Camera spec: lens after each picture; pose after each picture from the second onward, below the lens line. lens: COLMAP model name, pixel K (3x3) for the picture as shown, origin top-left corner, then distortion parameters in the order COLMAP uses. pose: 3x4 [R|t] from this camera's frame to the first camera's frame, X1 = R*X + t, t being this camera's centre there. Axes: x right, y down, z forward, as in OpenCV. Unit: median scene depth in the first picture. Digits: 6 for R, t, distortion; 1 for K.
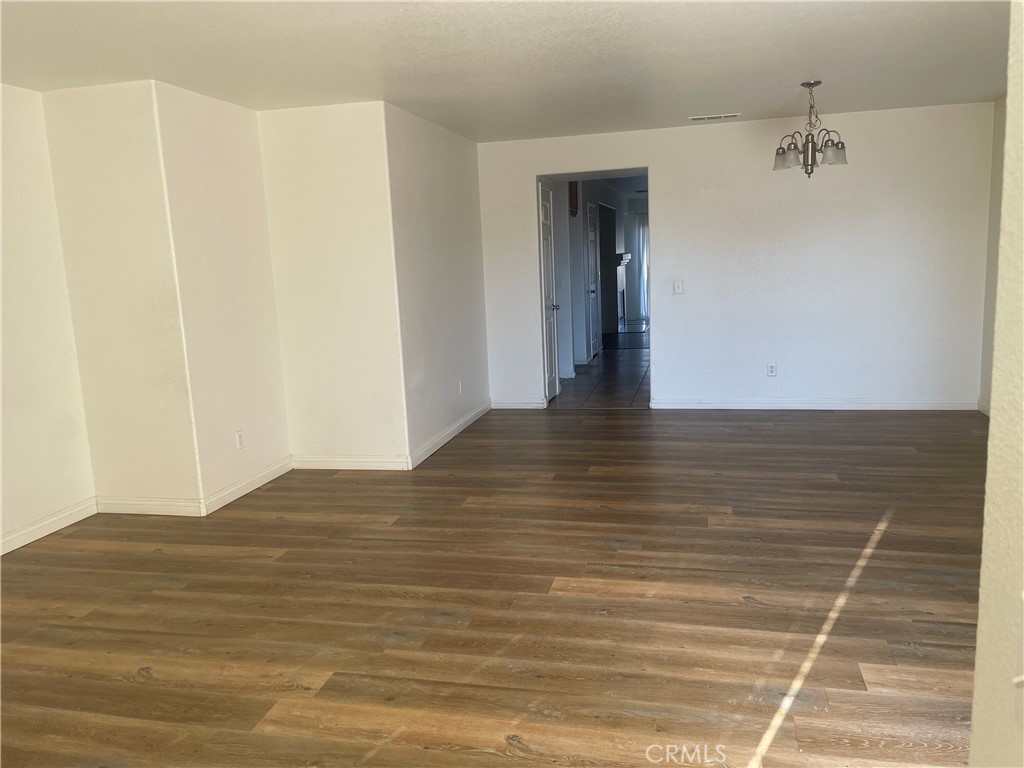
lens RADIAL K [[815.9, 0, 512.0], [0, 815.9, 384.0], [0, 0, 1]] dist [-0.001481, -0.000917]
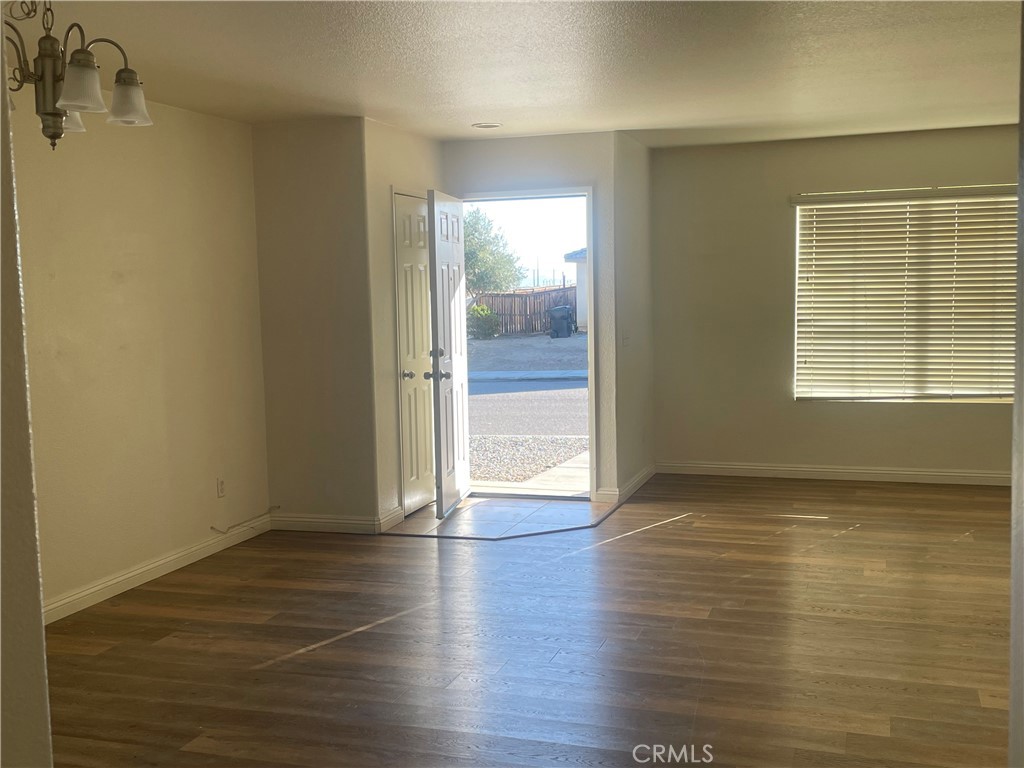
lens RADIAL K [[1108.5, 0, 512.0], [0, 1108.5, 384.0], [0, 0, 1]] dist [0.000979, 0.003063]
pose [[-0.996070, 0.033906, 0.081828, 0.173326], [0.055231, 0.959990, 0.274534, -0.423349], [-0.069245, 0.277974, -0.958089, 2.298687]]
